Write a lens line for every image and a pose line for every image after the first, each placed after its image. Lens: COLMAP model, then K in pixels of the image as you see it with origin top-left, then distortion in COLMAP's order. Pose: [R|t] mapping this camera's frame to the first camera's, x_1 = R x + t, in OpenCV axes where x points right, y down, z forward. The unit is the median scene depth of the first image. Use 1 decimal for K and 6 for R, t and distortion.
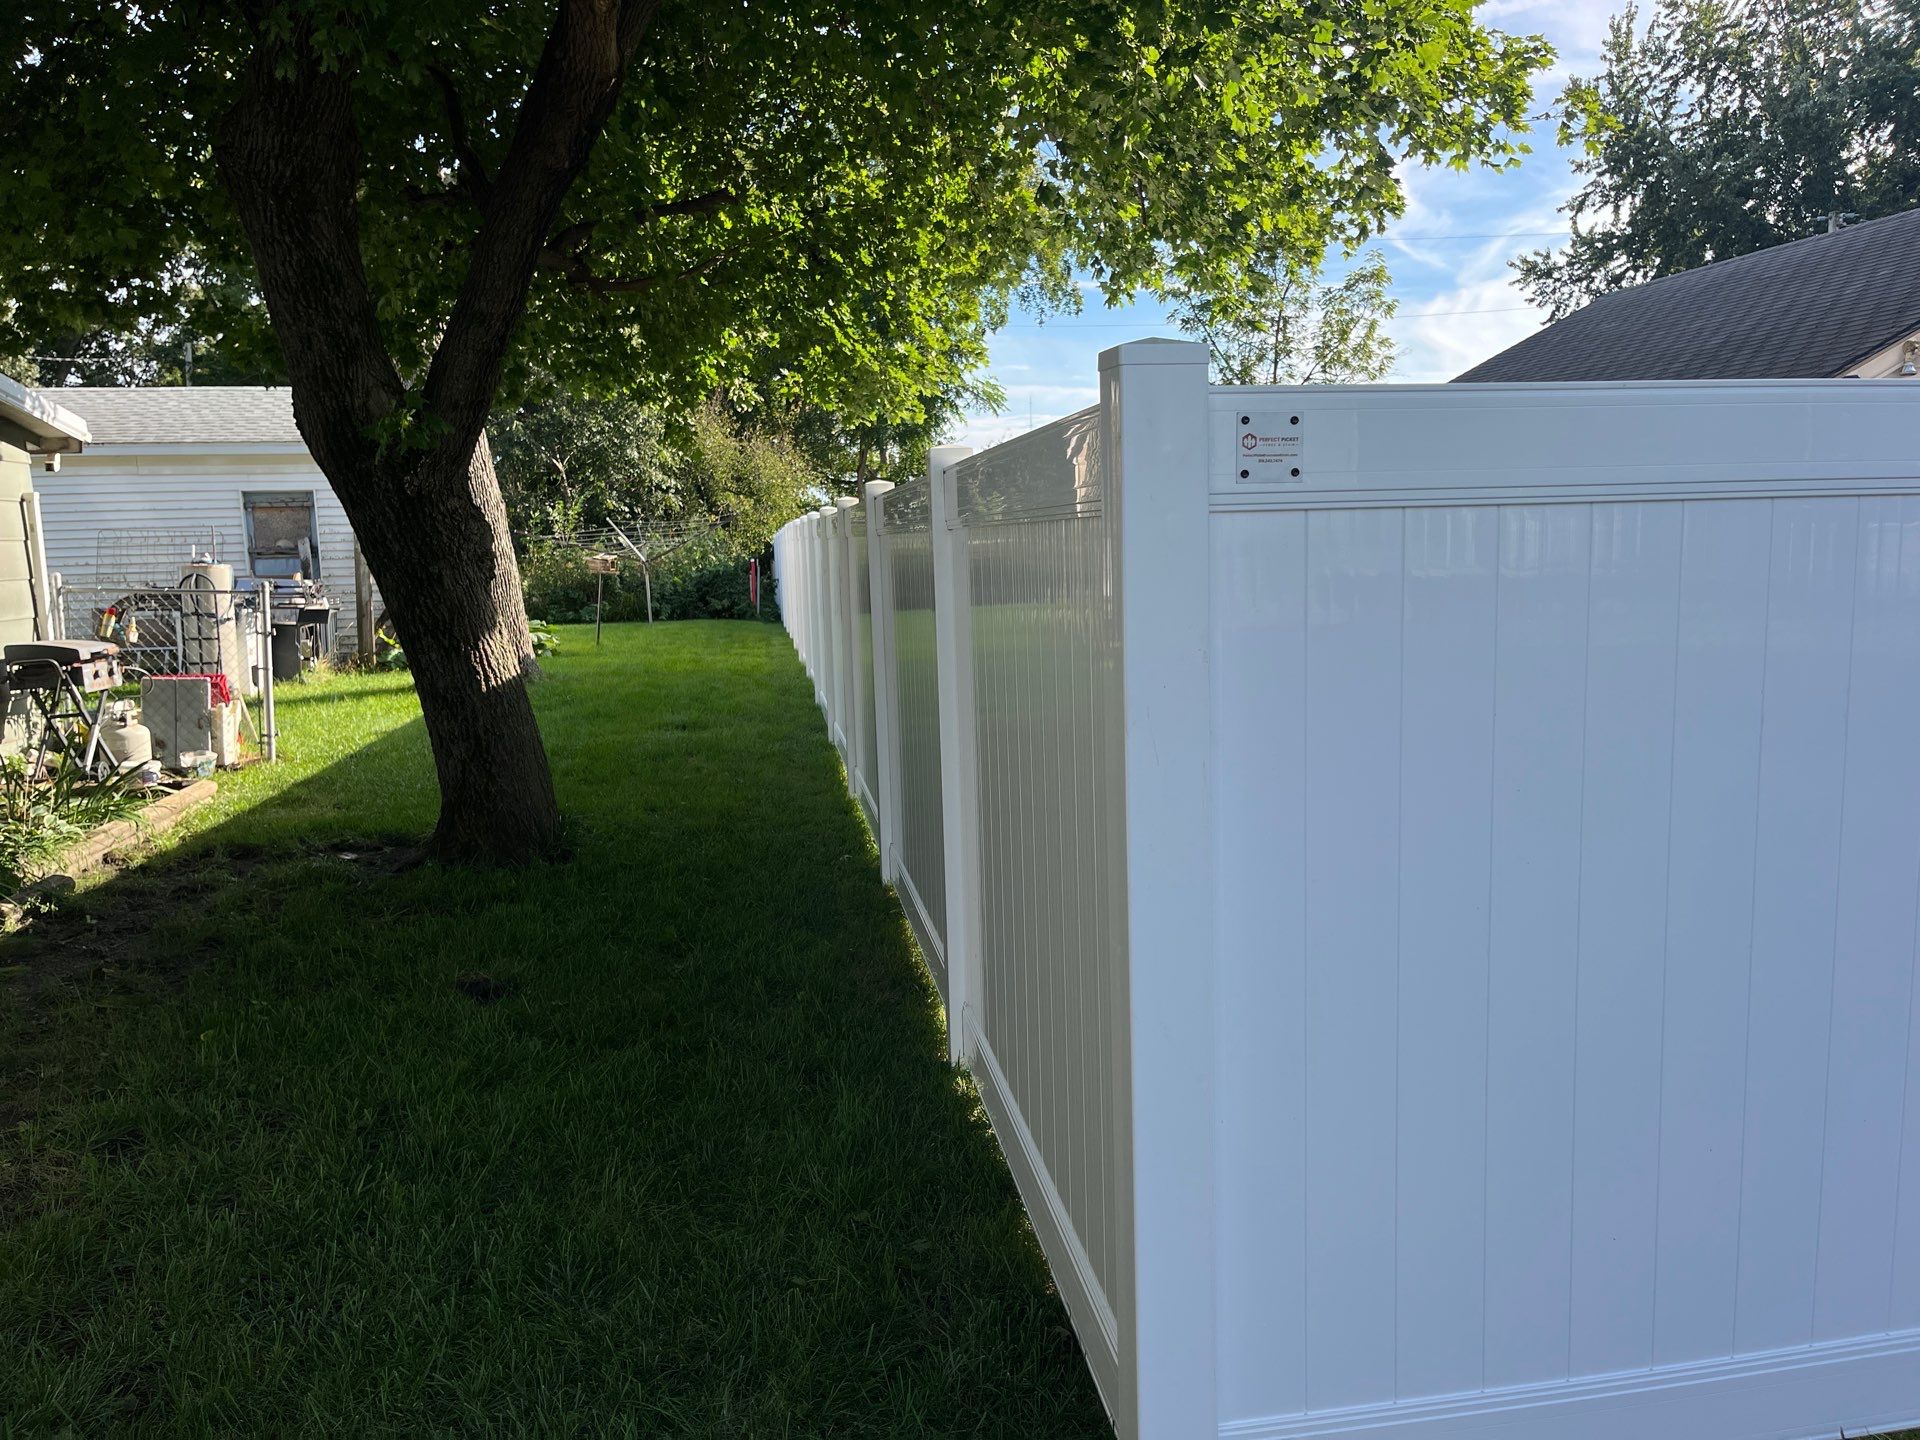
lens RADIAL K [[1446.3, 0, 959.0], [0, 1446.3, 730.2], [0, 0, 1]] dist [0.047710, -0.033296]
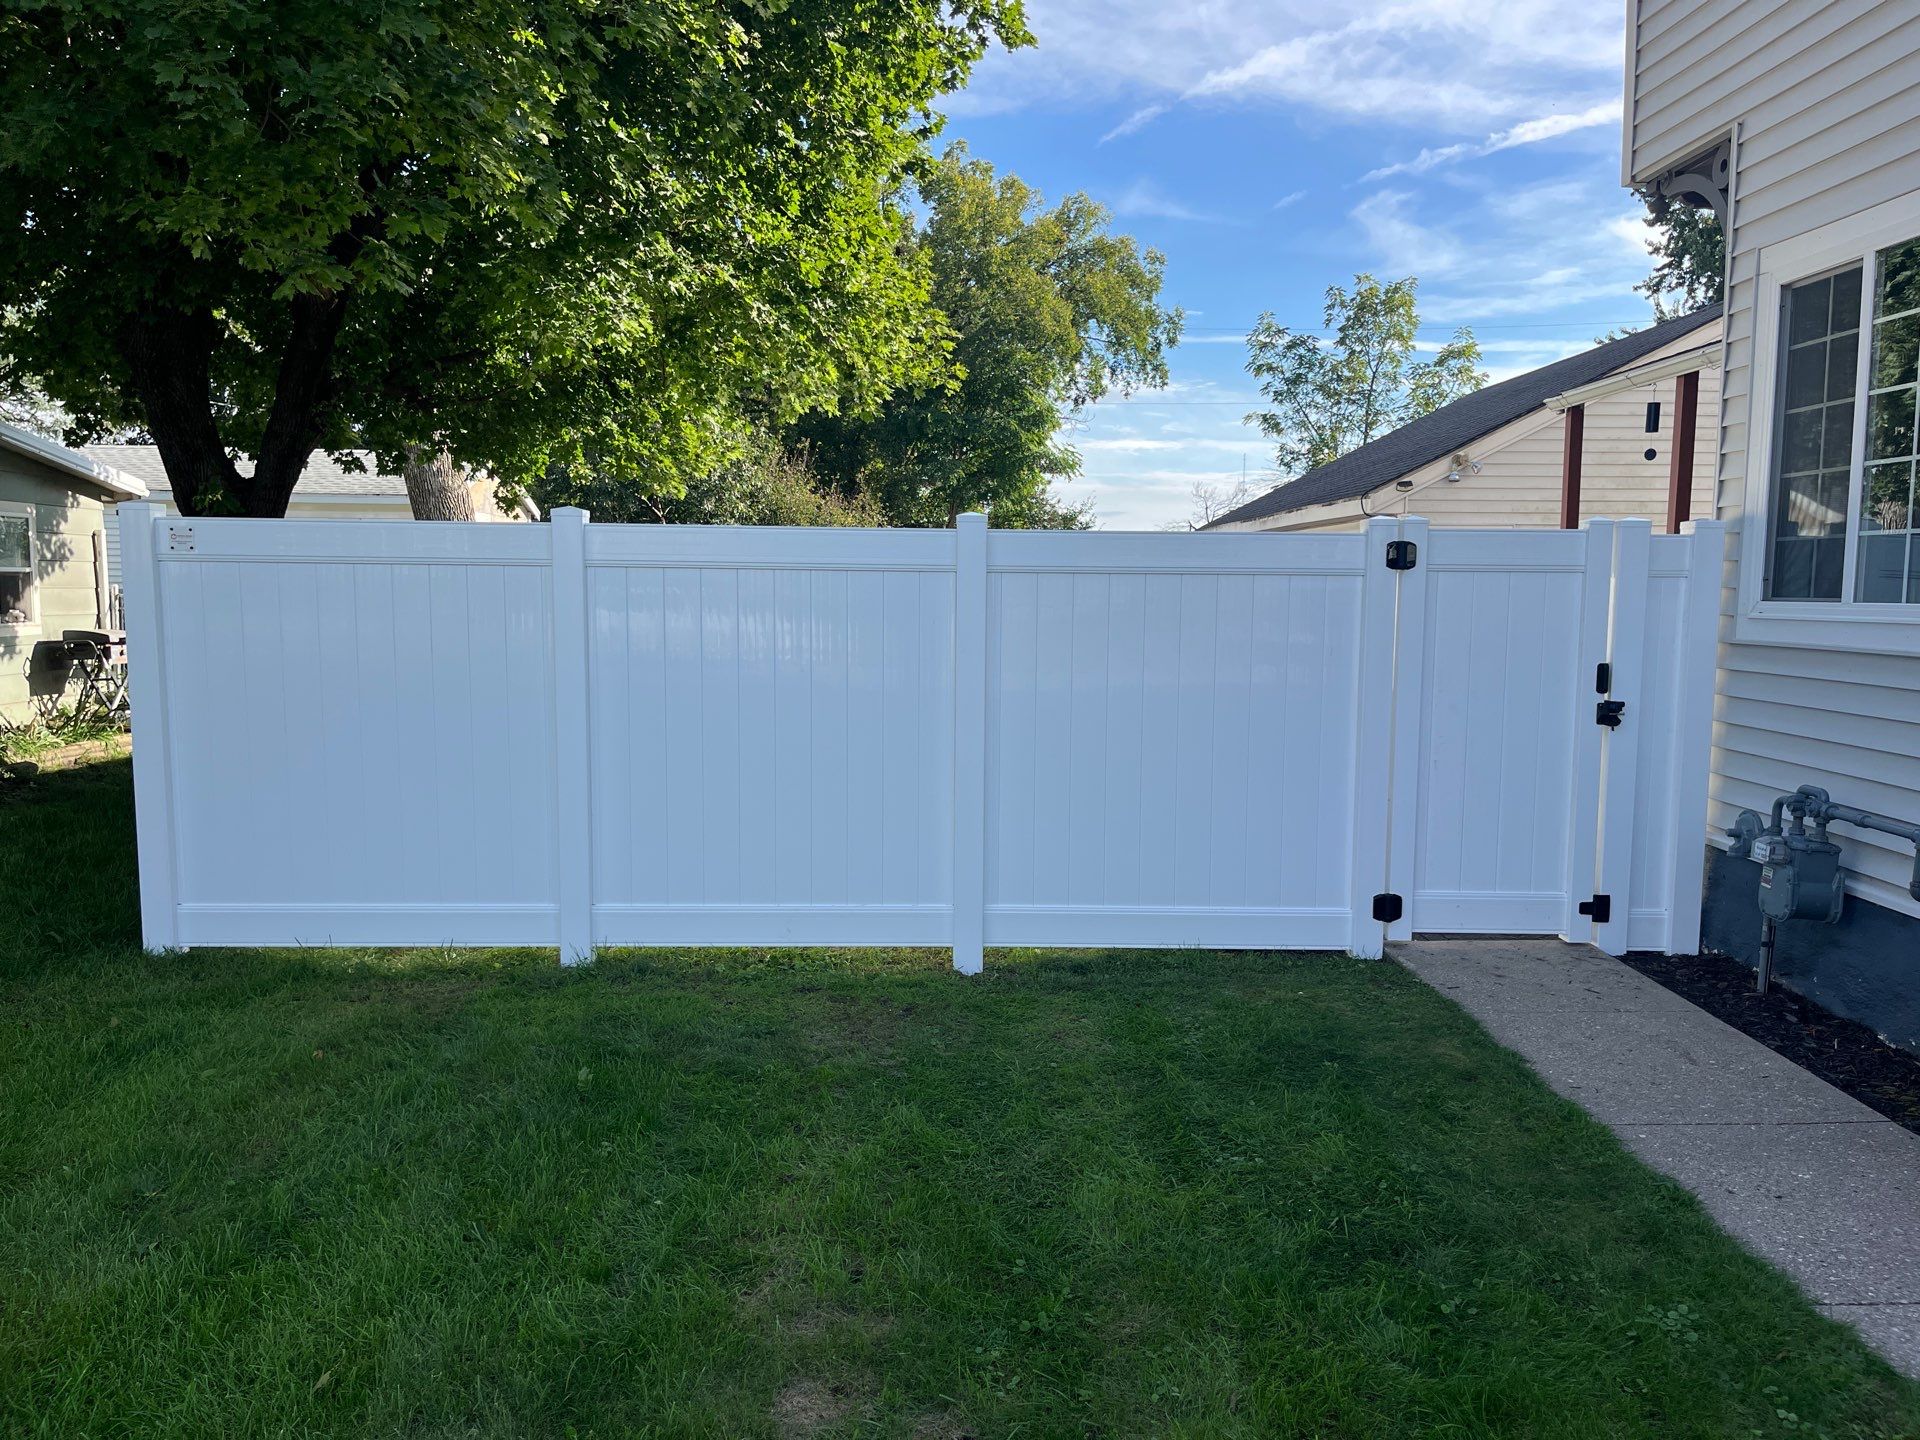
lens RADIAL K [[1451.6, 0, 955.6], [0, 1451.6, 727.7], [0, 0, 1]] dist [0.083675, -0.112633]
pose [[0.987869, 0.048800, -0.147423, 0.421638], [-0.054324, 0.997955, -0.033675, 0.037929], [0.145478, 0.041275, 0.988500, -0.314668]]
